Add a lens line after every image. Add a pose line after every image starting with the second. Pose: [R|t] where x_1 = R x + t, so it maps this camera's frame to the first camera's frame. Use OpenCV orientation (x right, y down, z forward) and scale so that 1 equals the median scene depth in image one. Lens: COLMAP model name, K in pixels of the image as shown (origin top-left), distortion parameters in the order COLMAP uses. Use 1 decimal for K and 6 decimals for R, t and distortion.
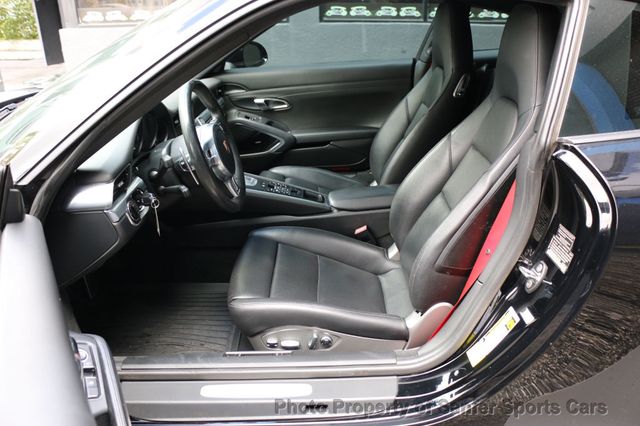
lens RADIAL K [[532.8, 0, 320.0], [0, 532.8, 213.0], [0, 0, 1]] dist [-0.010979, -0.004105]
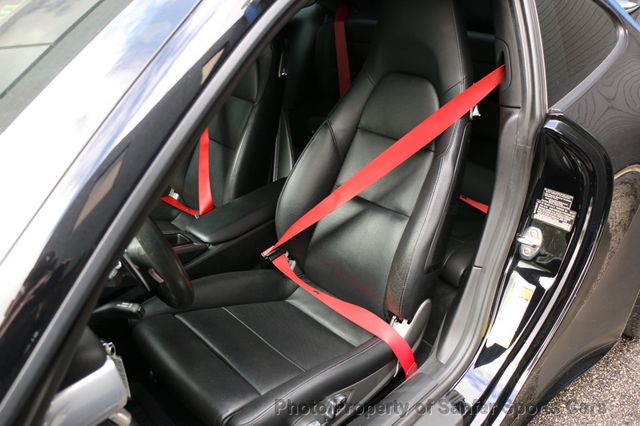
lens RADIAL K [[532.8, 0, 320.0], [0, 532.8, 213.0], [0, 0, 1]] dist [-0.010979, -0.004105]
pose [[0.725923, -0.332666, 0.601971, -0.523808], [0.280686, 0.942333, 0.182276, -0.250192], [-0.627894, 0.036647, 0.777436, 0.460396]]
